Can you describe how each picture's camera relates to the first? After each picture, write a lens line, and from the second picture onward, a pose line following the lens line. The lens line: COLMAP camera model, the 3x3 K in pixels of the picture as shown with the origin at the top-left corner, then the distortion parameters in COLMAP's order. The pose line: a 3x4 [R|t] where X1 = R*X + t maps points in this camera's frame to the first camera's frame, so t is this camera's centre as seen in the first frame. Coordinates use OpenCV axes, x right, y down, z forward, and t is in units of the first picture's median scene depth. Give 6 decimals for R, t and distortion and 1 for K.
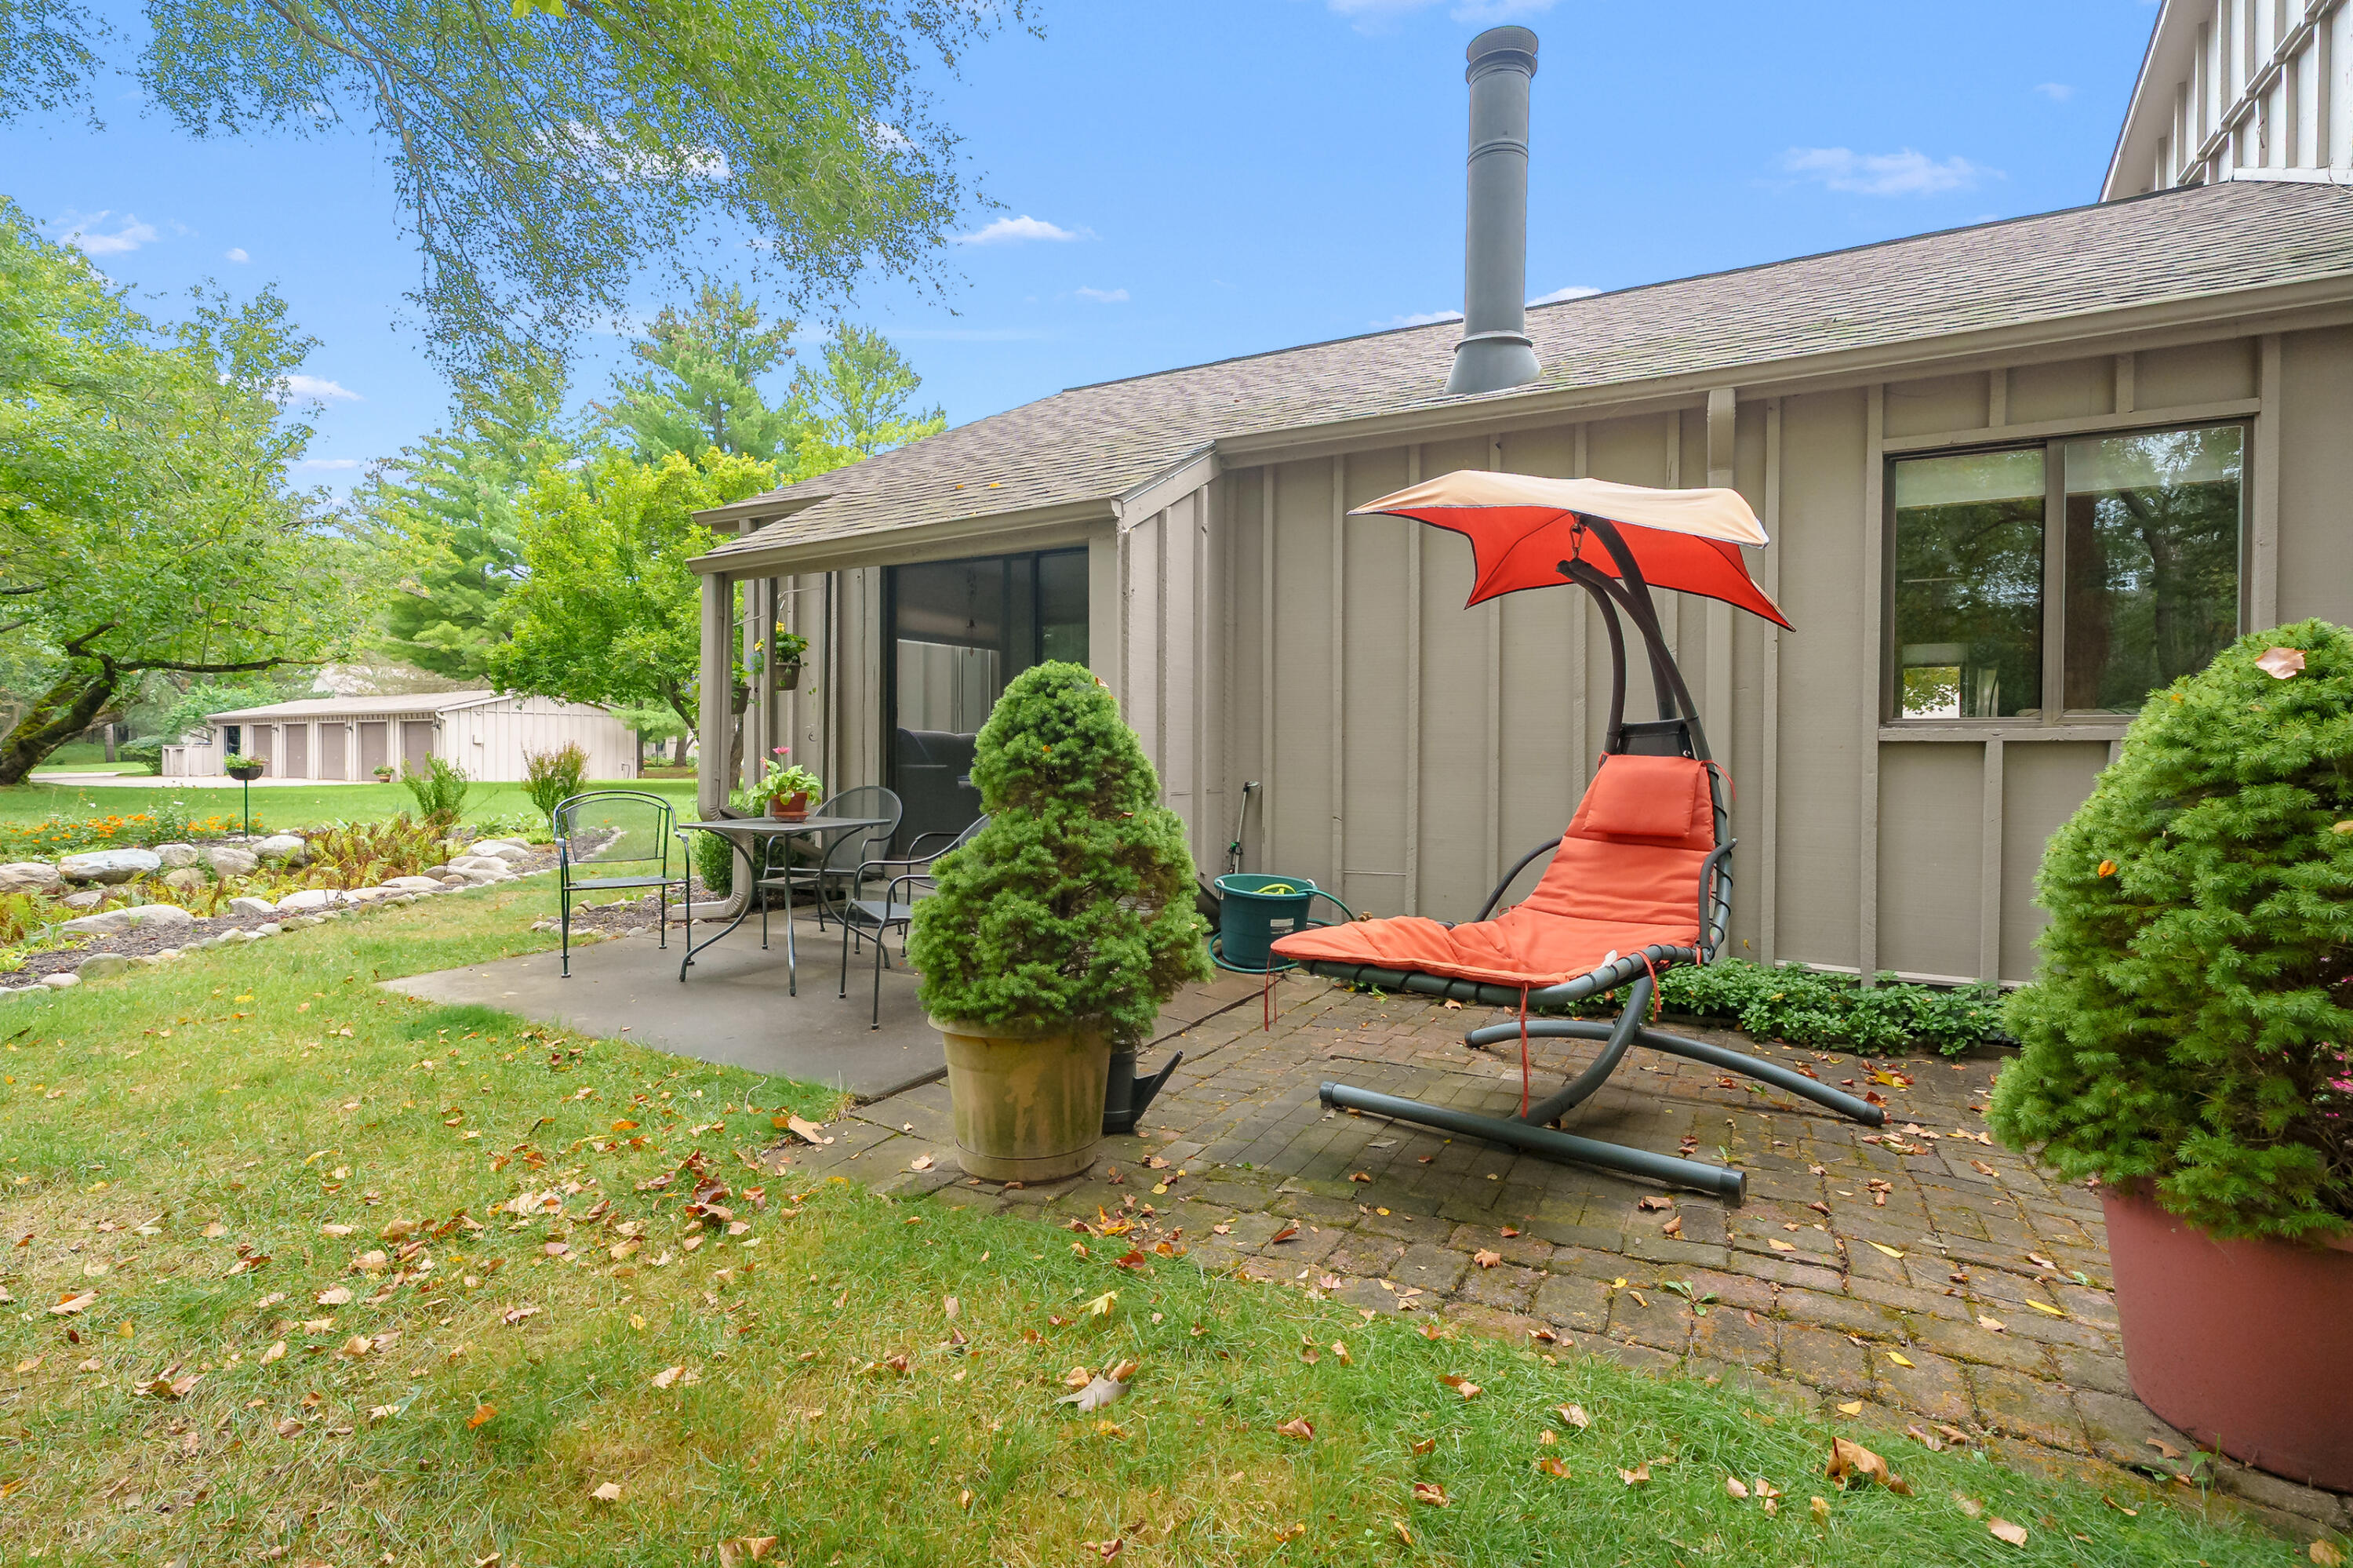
lens RADIAL K [[1076.2, 0, 1168.2], [0, 1076.2, 777.2], [0, 0, 1]] dist [0.002205, 0.001184]
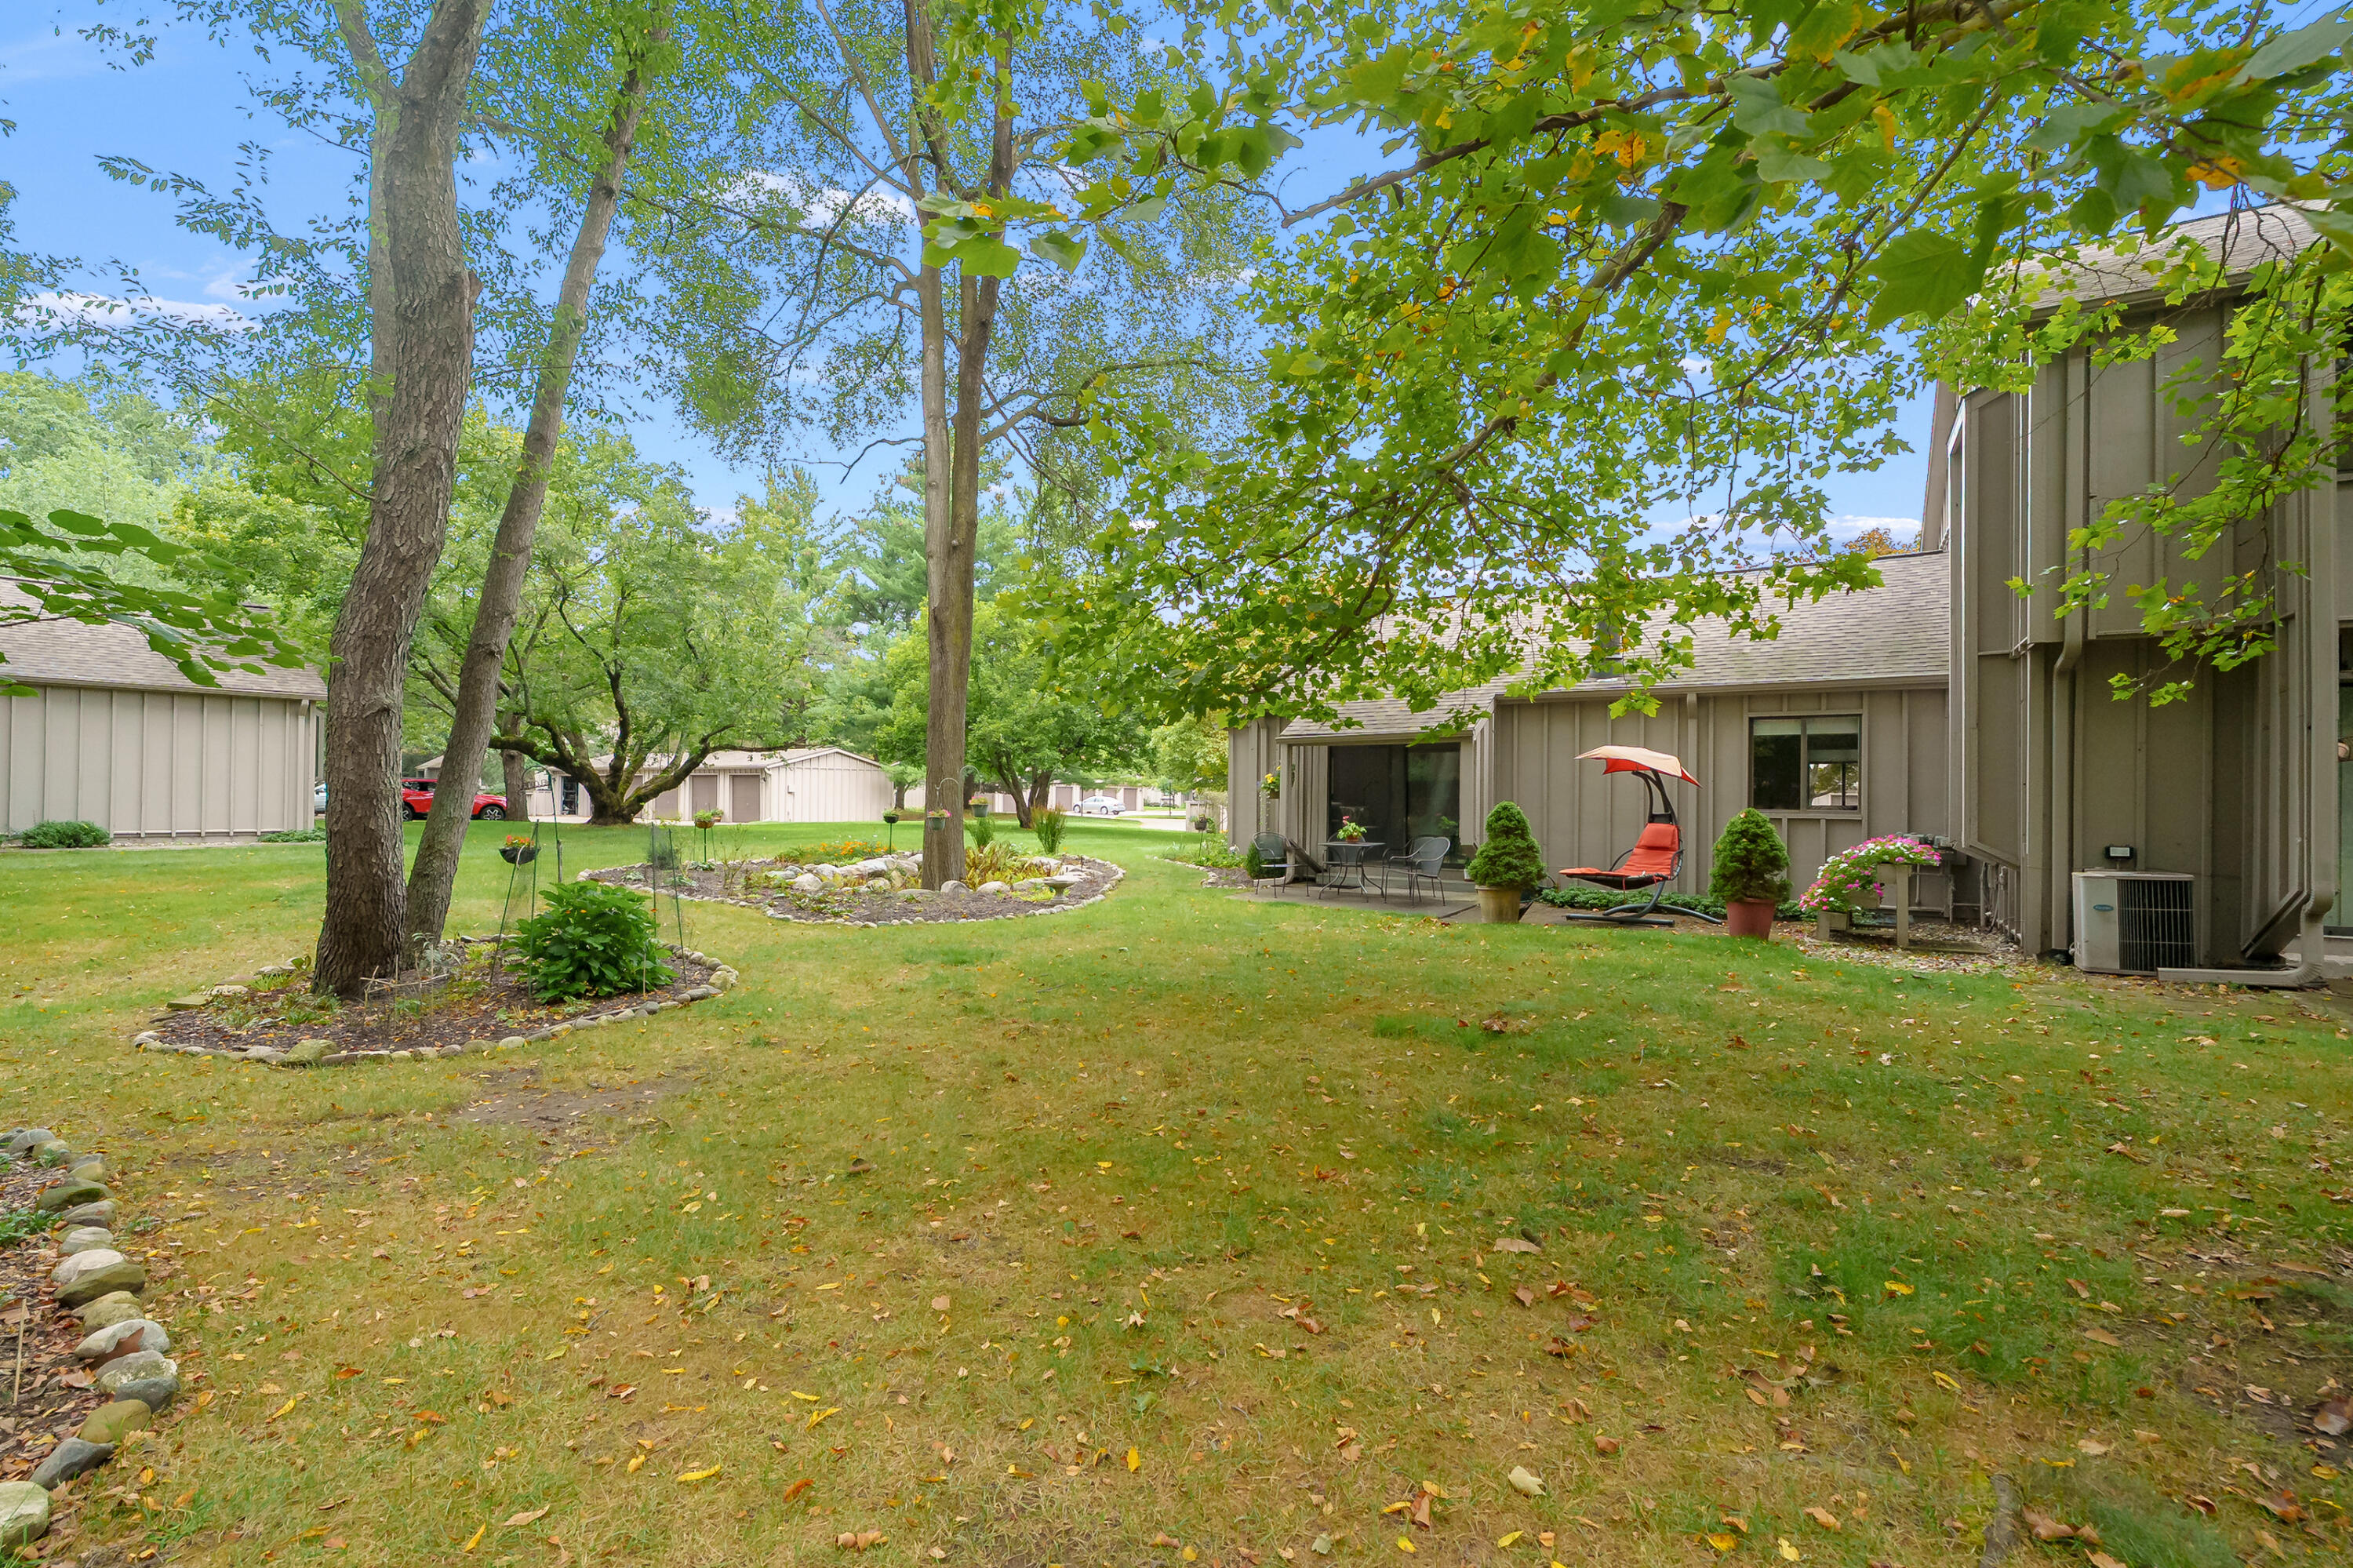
lens RADIAL K [[1076.2, 0, 1168.2], [0, 1076.2, 777.2], [0, 0, 1]] dist [0.002205, 0.001184]
pose [[0.996963, 0.000304, -0.077882, -0.738394], [-0.003132, 0.999340, -0.036189, -0.035039], [0.077820, 0.036323, 0.996306, -2.220465]]
